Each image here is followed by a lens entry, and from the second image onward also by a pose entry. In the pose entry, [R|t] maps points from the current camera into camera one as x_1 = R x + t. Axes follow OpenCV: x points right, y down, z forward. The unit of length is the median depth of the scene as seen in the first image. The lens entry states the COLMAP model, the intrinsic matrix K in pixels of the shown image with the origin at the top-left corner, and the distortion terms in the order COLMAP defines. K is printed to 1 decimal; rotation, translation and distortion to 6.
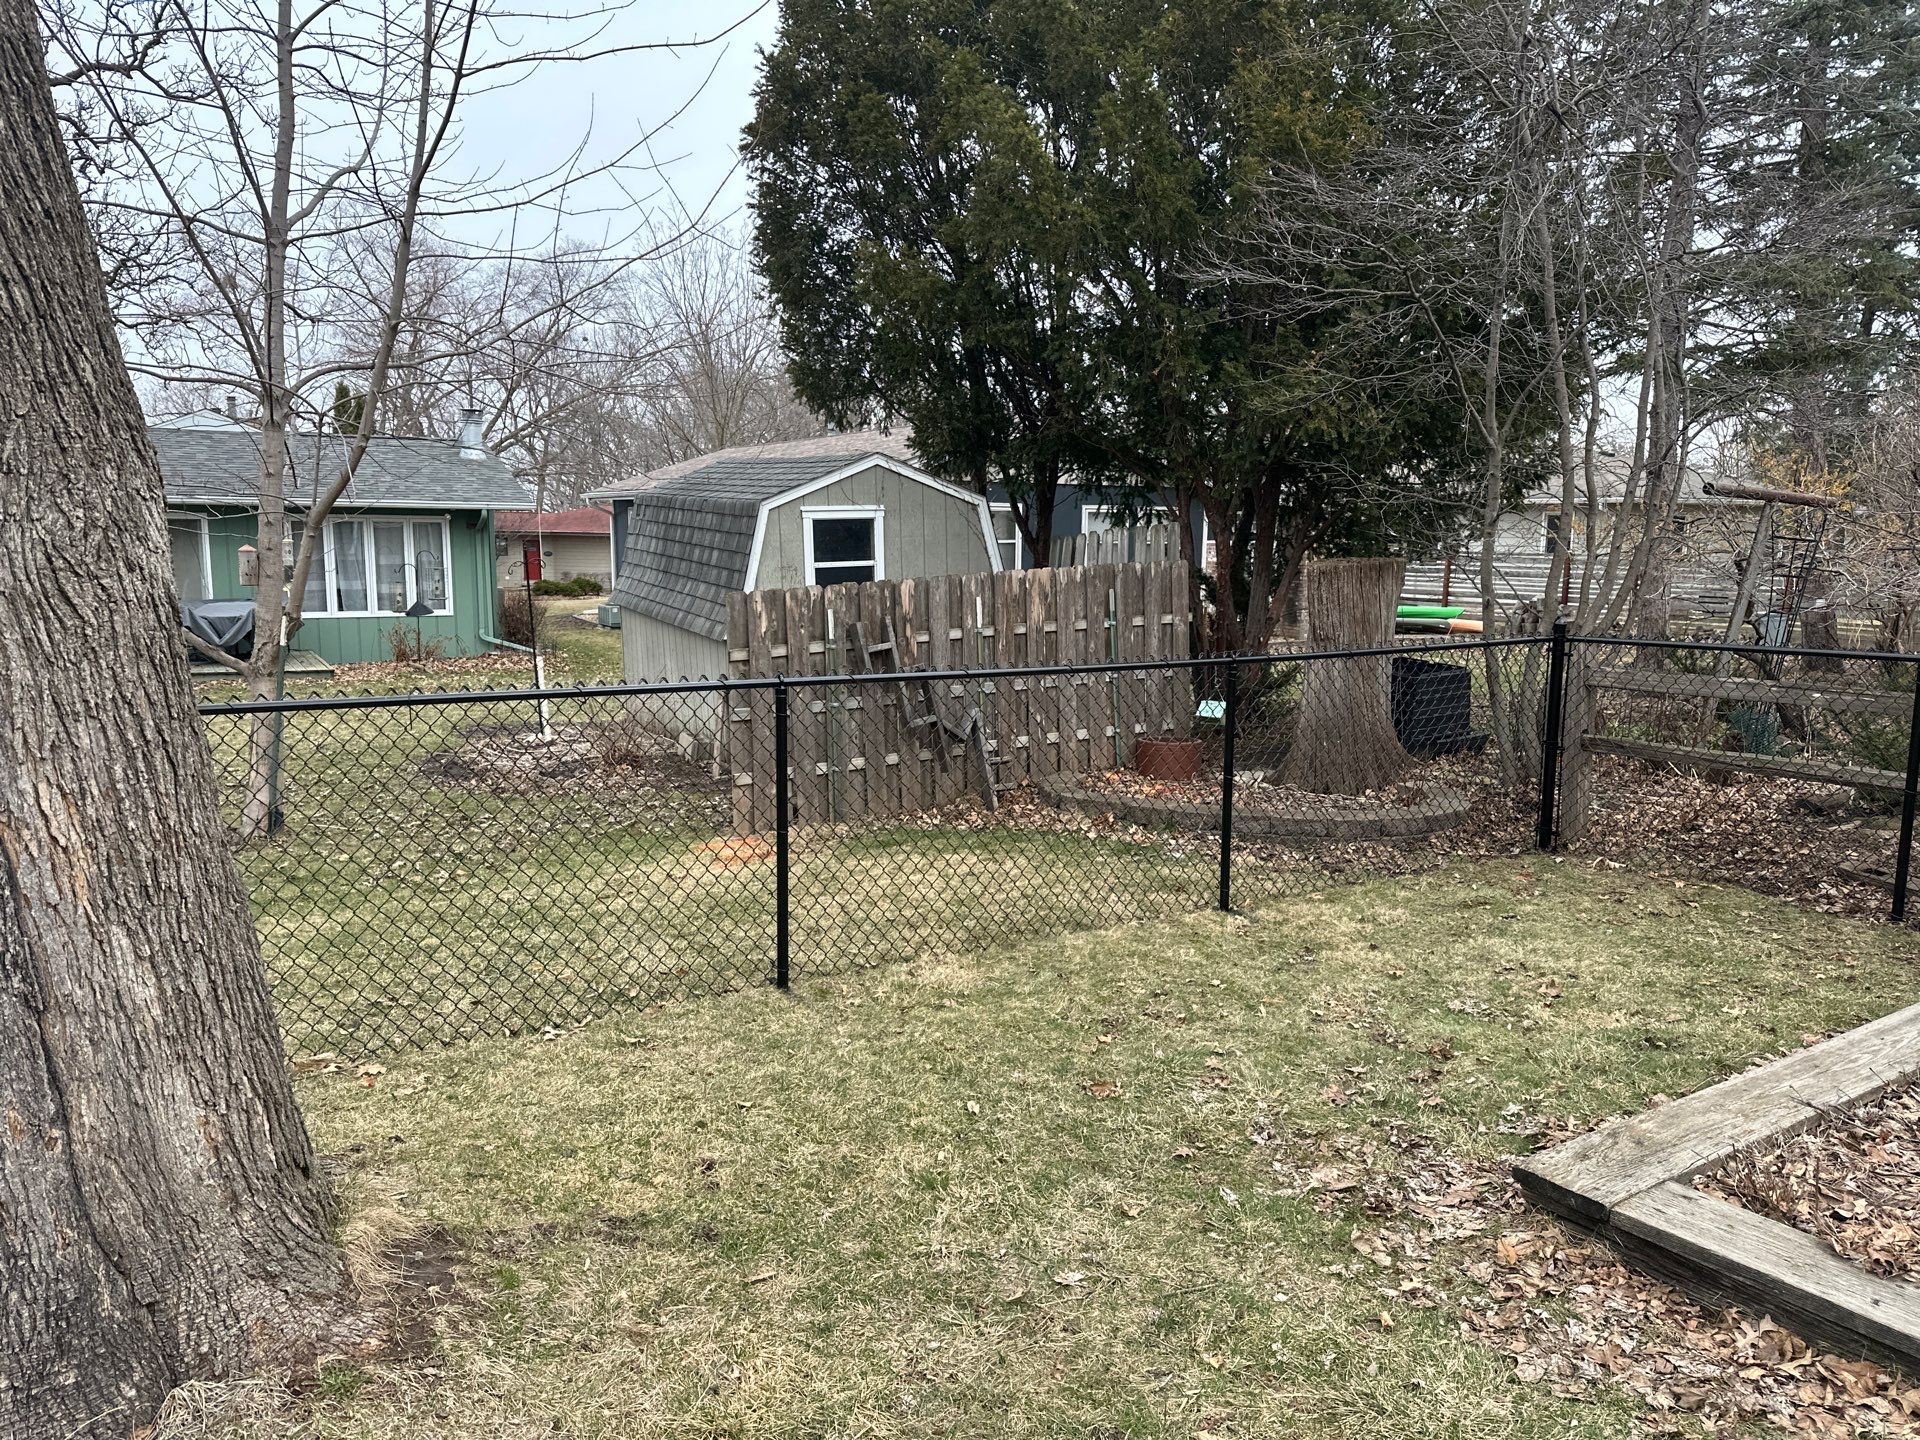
lens RADIAL K [[1337.6, 0, 957.0], [0, 1337.6, 724.6], [0, 0, 1]] dist [0.063089, -0.068684]
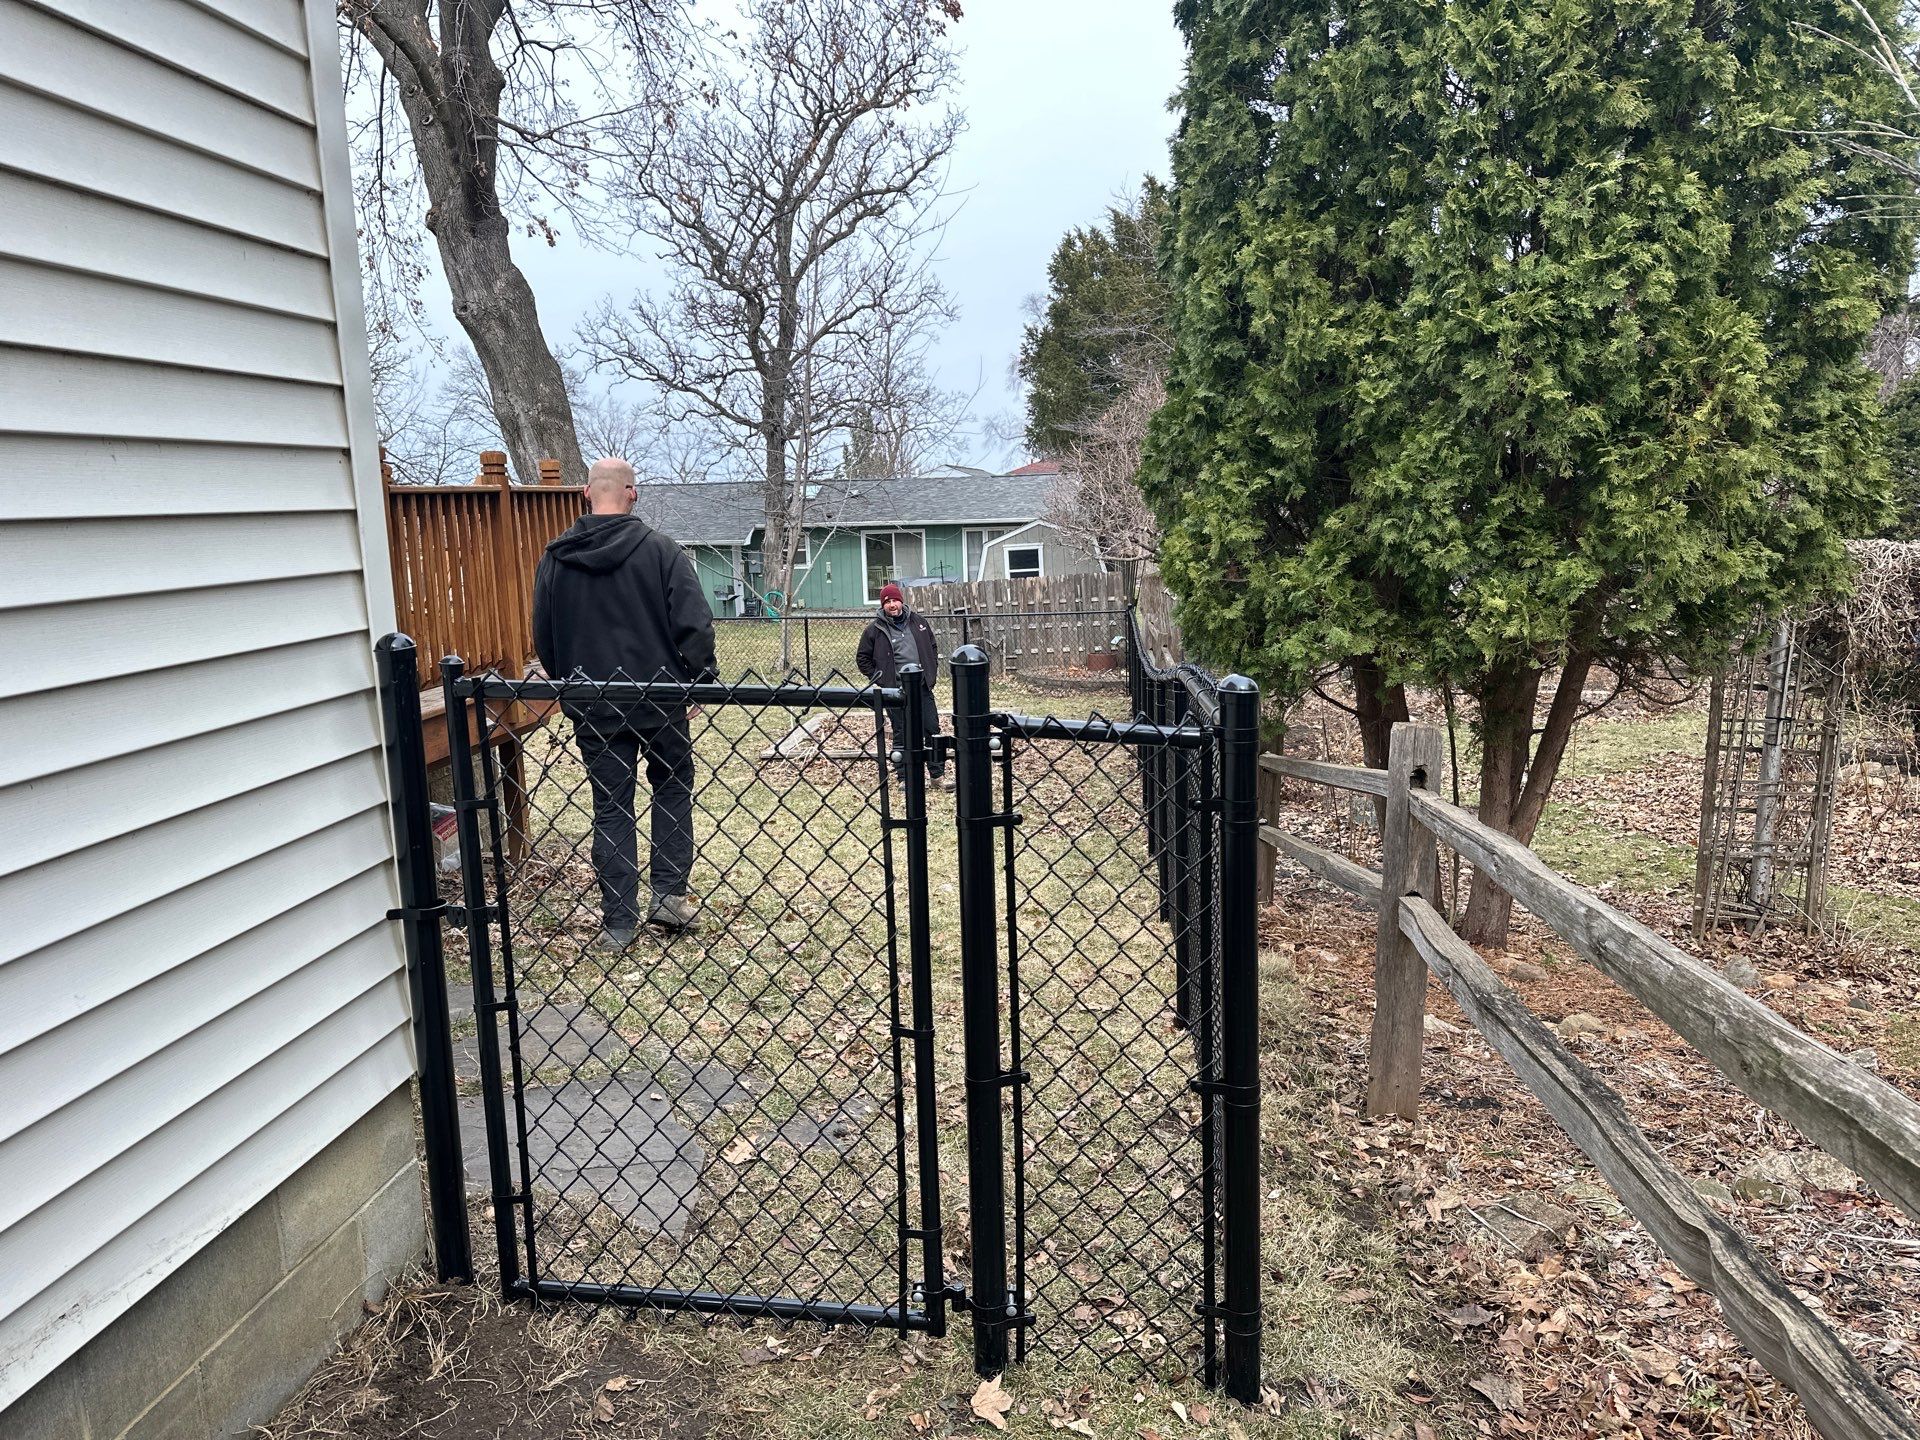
lens RADIAL K [[1337.6, 0, 959.7], [0, 1337.6, 726.7], [0, 0, 1]] dist [0.063089, -0.068684]
pose [[0.808724, 0.060945, -0.585023, 1.137341], [-0.039745, 0.998006, 0.049025, 0.031838], [0.586844, -0.016396, 0.809534, -0.842448]]
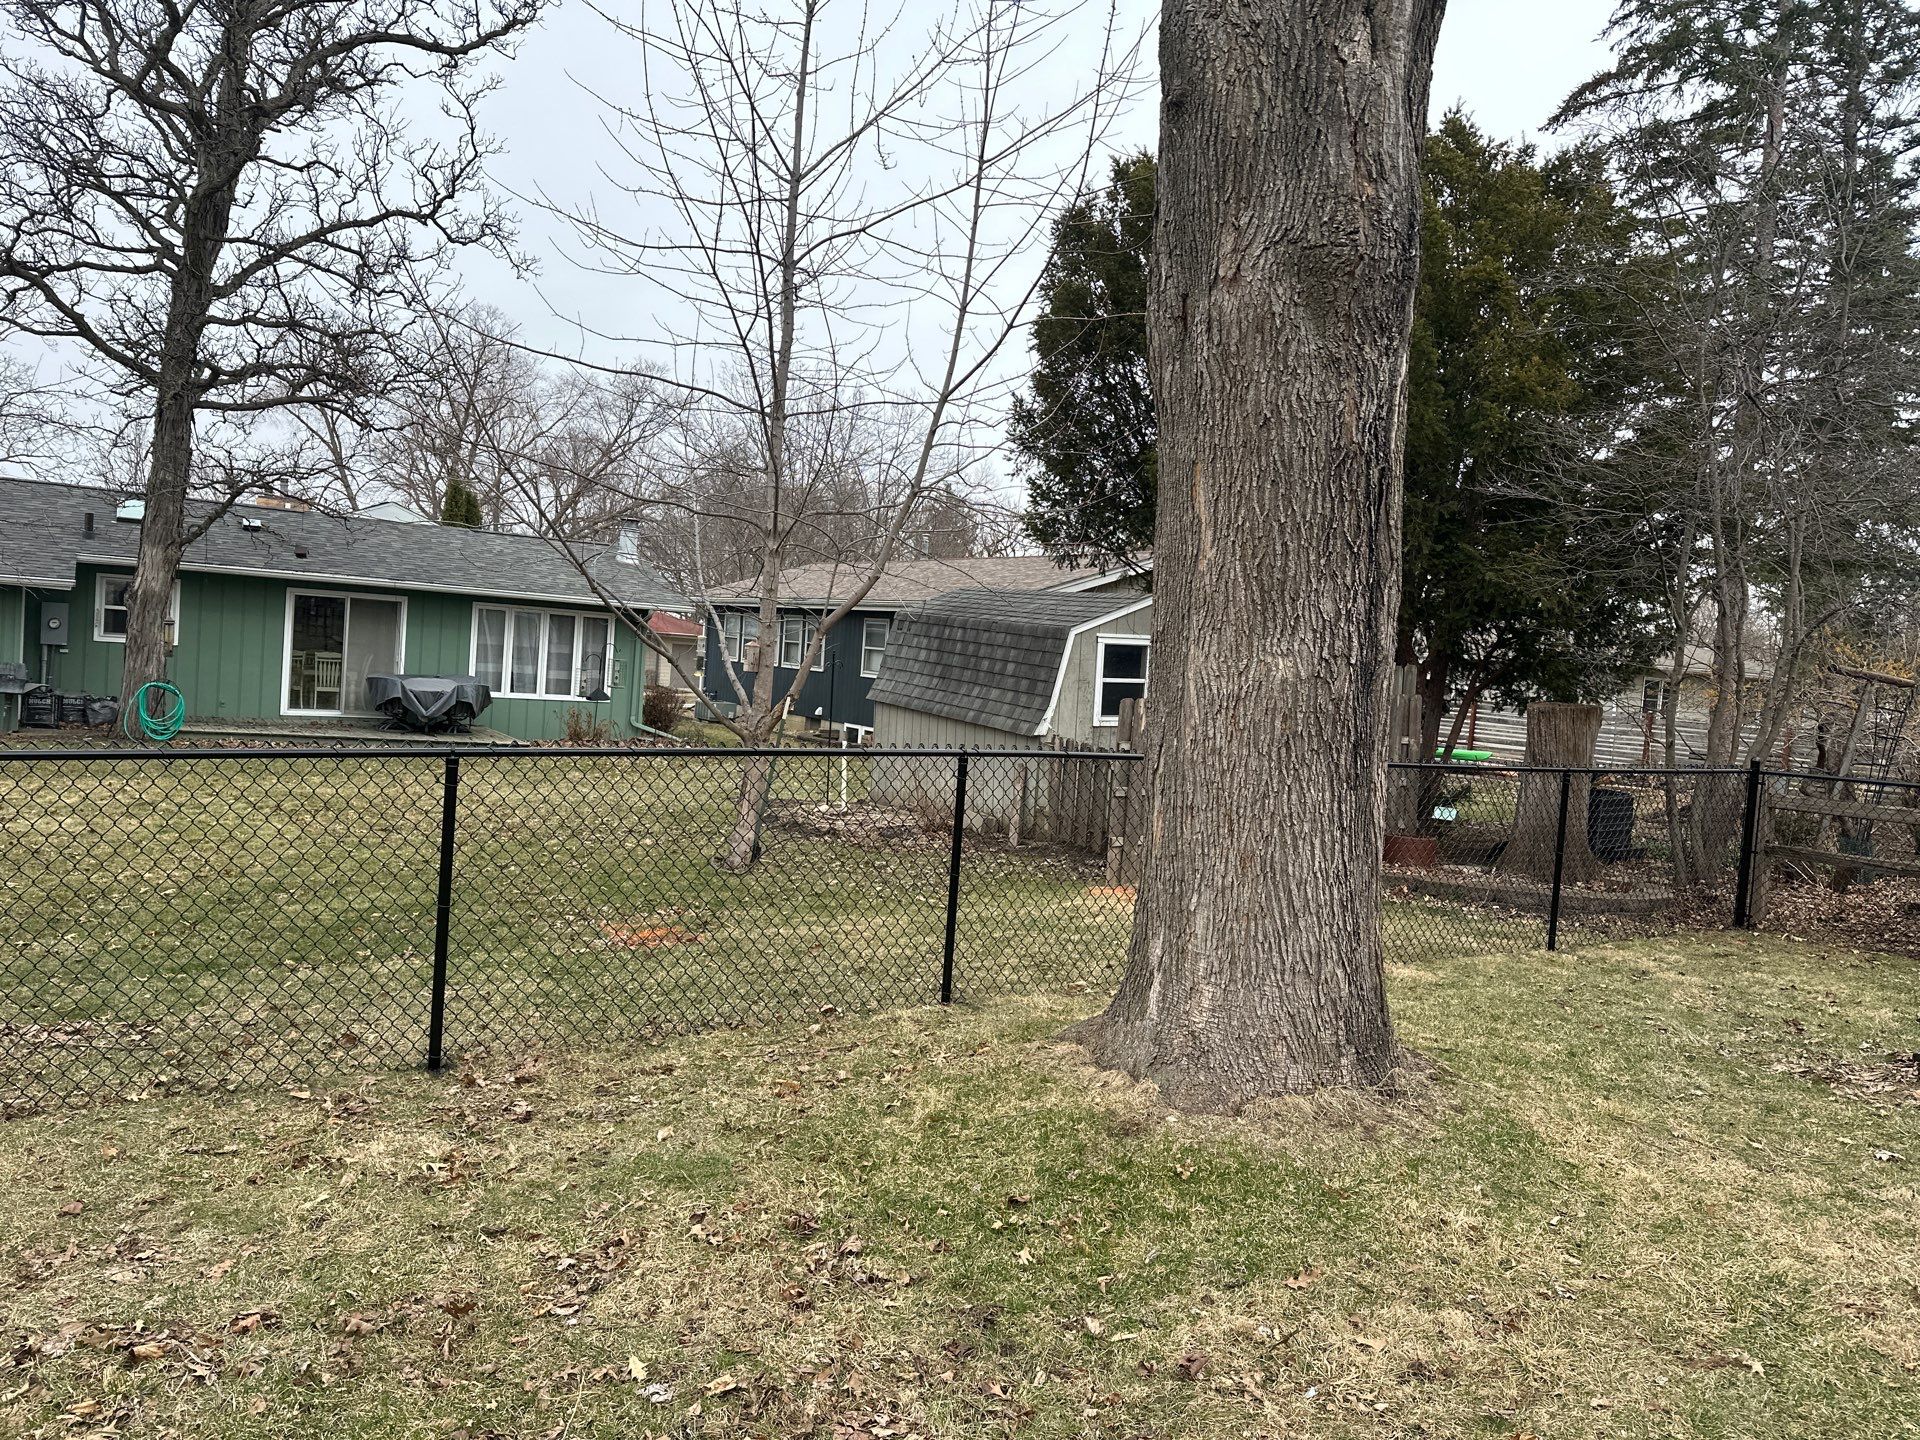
lens RADIAL K [[1337.6, 0, 967.6], [0, 1337.6, 709.5], [0, 0, 1]] dist [0.063089, -0.068684]
pose [[0.996026, 0.061944, 0.064000, -0.309645], [-0.055227, 0.993265, -0.101851, 0.041115], [-0.069878, 0.097912, 0.992739, -0.220681]]
